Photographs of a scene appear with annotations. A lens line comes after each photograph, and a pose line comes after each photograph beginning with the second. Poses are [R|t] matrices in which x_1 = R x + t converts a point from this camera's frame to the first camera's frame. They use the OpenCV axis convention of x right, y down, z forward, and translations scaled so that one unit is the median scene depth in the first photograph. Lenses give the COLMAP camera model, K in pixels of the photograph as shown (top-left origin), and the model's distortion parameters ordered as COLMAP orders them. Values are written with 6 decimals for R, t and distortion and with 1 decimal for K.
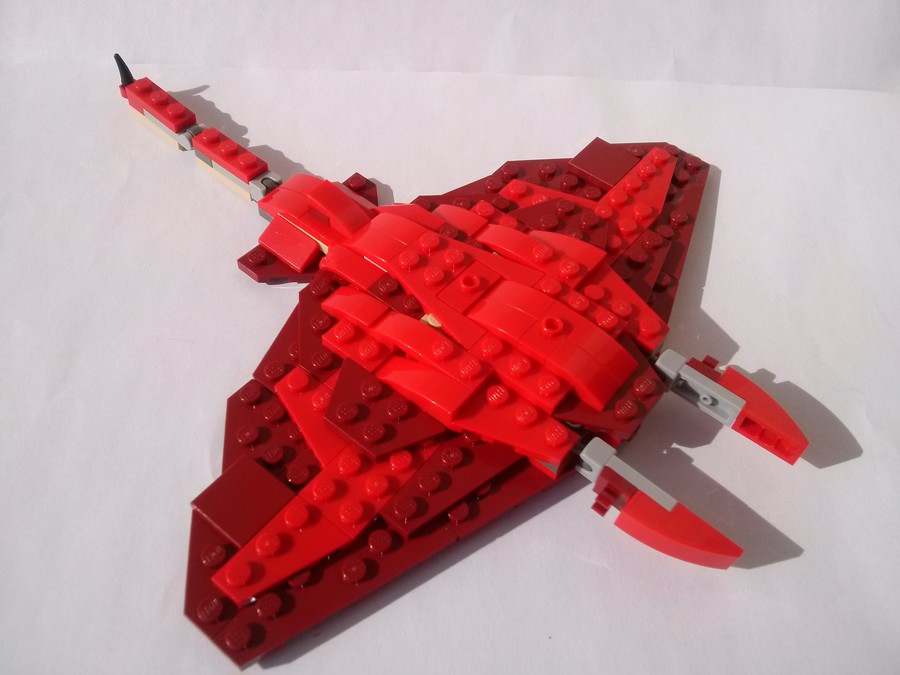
lens RADIAL K [[833.3, 0, 450.0], [0, 833.3, 337.5], [0, 0, 1]] dist [0.248945, -0.785428]
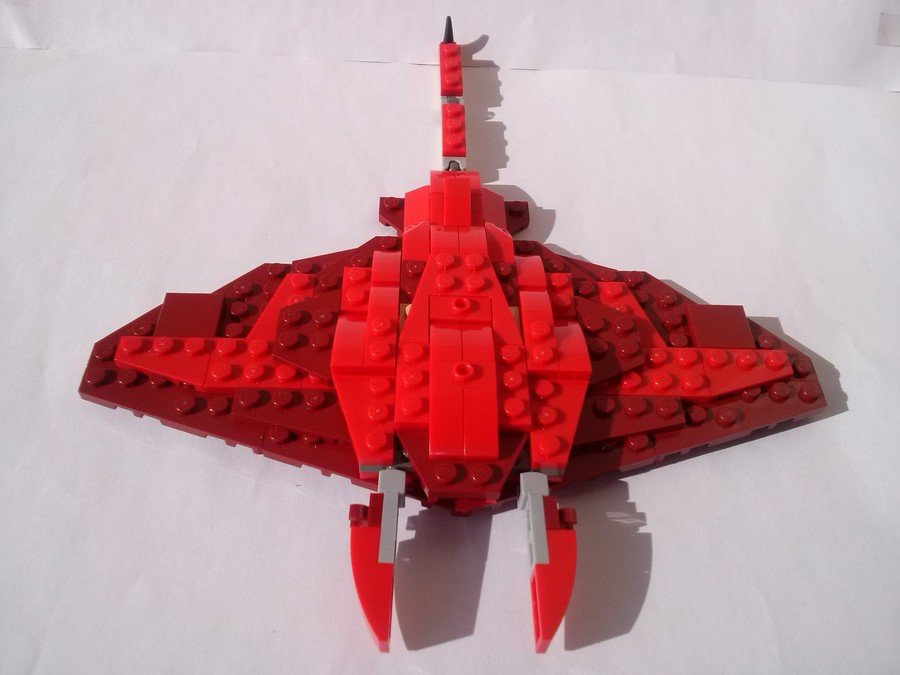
lens RADIAL K [[833.3, 0, 450.0], [0, 833.3, 337.5], [0, 0, 1]] dist [0.248945, -0.785428]
pose [[0.634964, 0.585418, -0.504090, 0.605802], [-0.625107, 0.772747, 0.110020, -0.149375], [0.453941, 0.245251, 0.856615, 0.104334]]
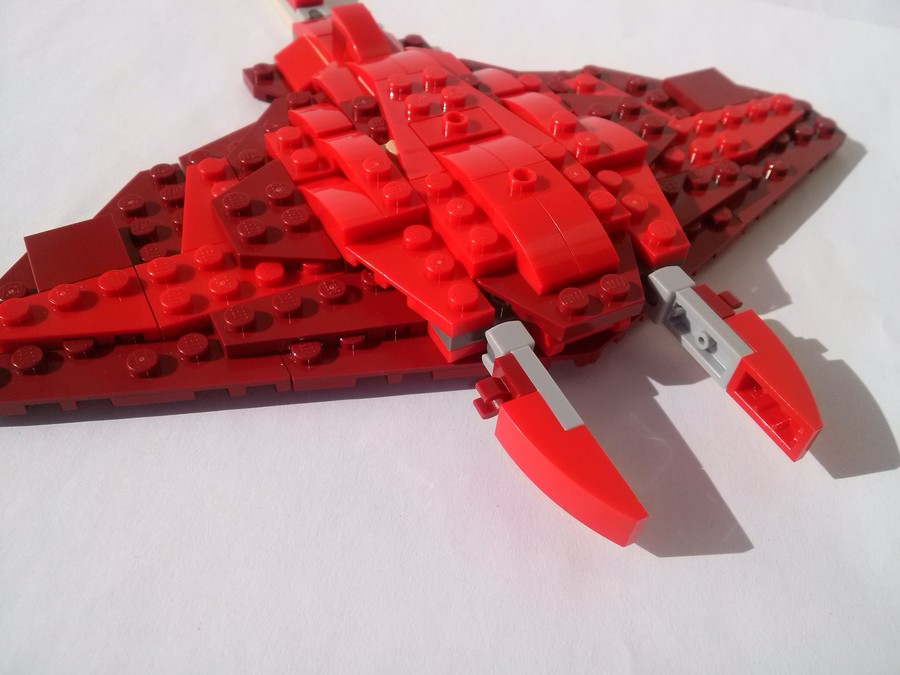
lens RADIAL K [[833.3, 0, 450.0], [0, 833.3, 337.5], [0, 0, 1]] dist [0.248945, -0.785428]
pose [[0.919487, 0.298718, -0.255560, 0.297290], [-0.327778, 0.941456, -0.078878, 0.200215], [0.217036, 0.156294, 0.963570, 0.285538]]
